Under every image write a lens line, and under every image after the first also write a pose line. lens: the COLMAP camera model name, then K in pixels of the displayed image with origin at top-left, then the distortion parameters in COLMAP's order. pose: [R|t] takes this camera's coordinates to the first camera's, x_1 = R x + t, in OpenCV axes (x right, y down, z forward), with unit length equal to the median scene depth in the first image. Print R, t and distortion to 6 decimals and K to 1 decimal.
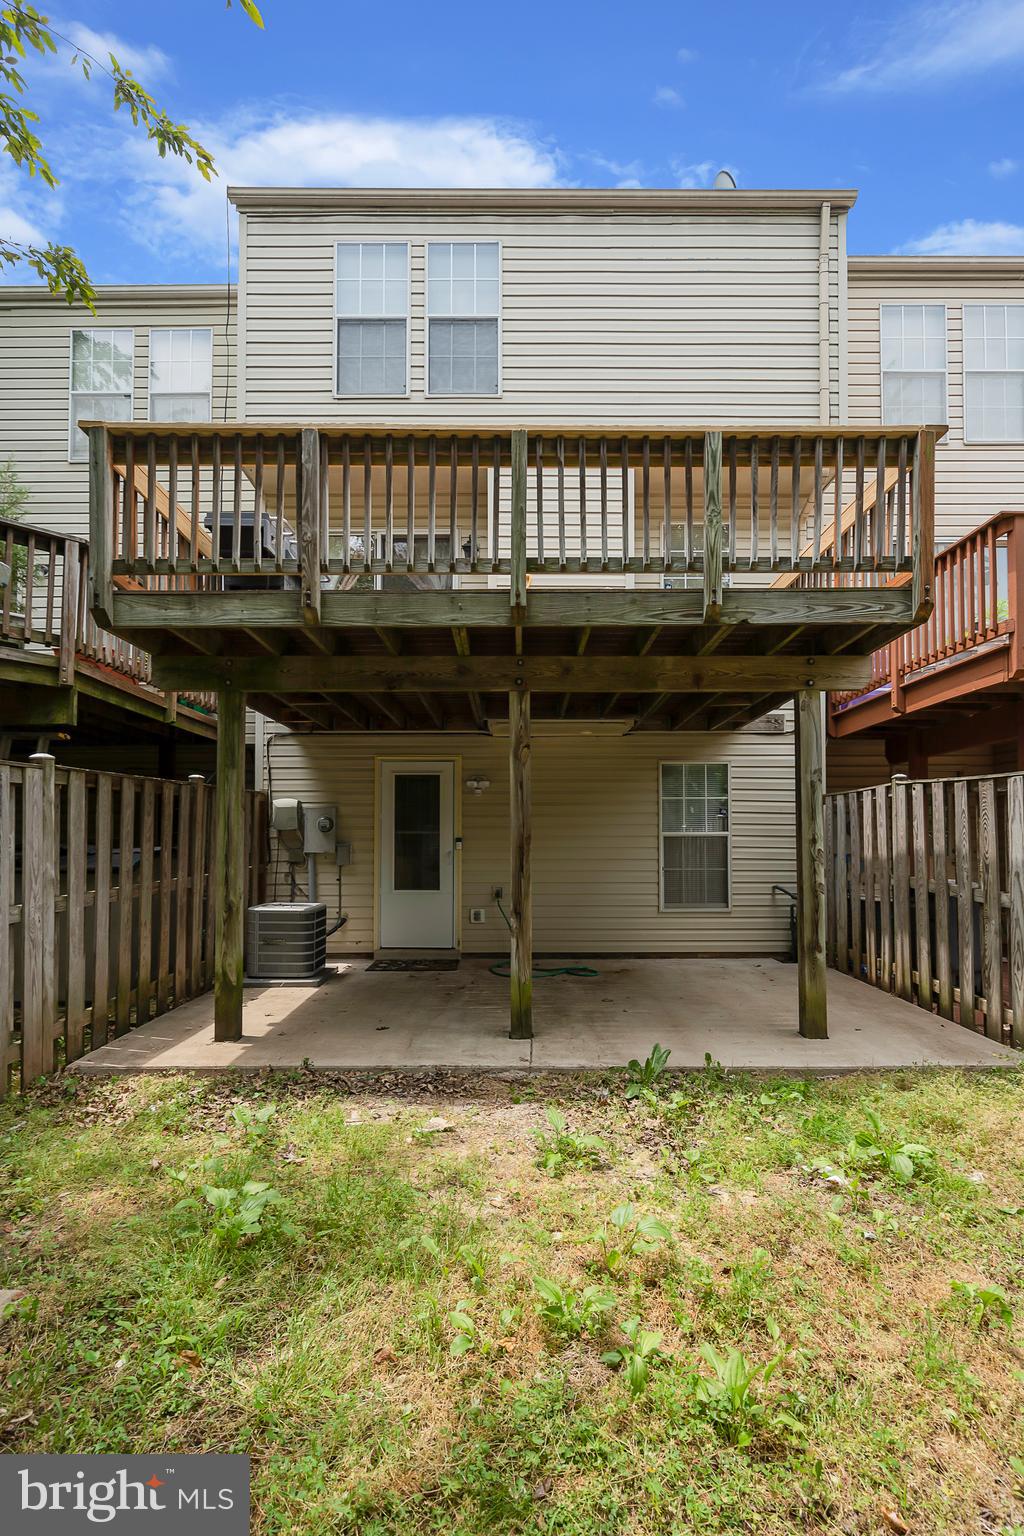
lens RADIAL K [[738.5, 0, 513.0], [0, 738.5, 833.8], [0, 0, 1]] dist [-0.022153, 0.021344]
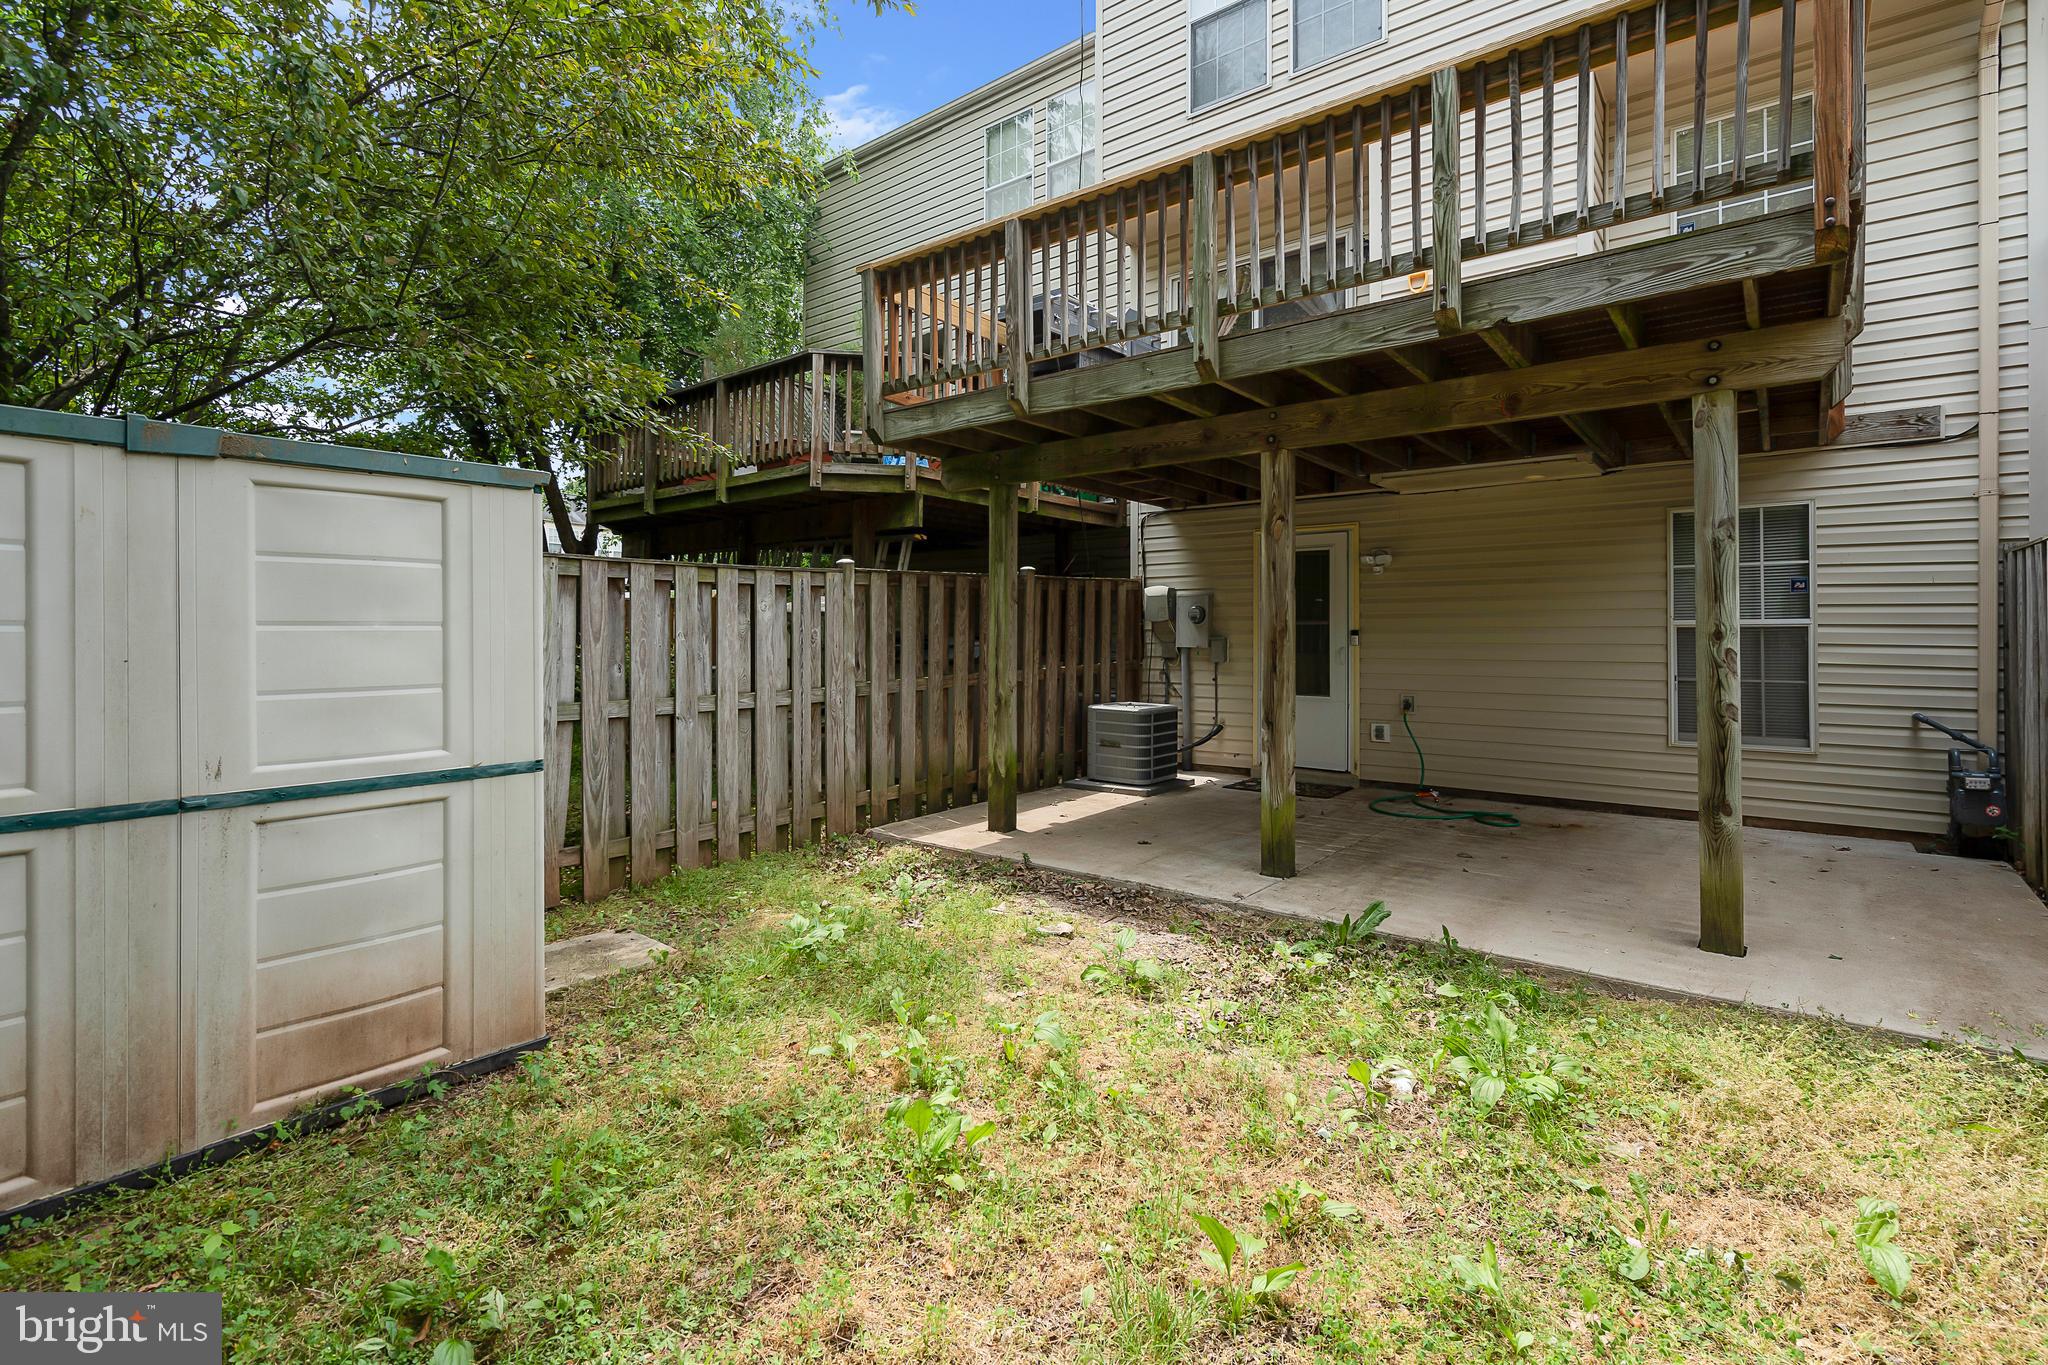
lens RADIAL K [[984.6, 0, 1030.2], [0, 984.6, 634.2], [0, 0, 1]] dist [-0.022153, 0.021344]
pose [[0.765216, 0.001427, -0.643772, 0.353120], [0.005624, 0.999945, 0.008901, -0.001234], [0.643749, -0.010432, 0.765166, -0.003663]]
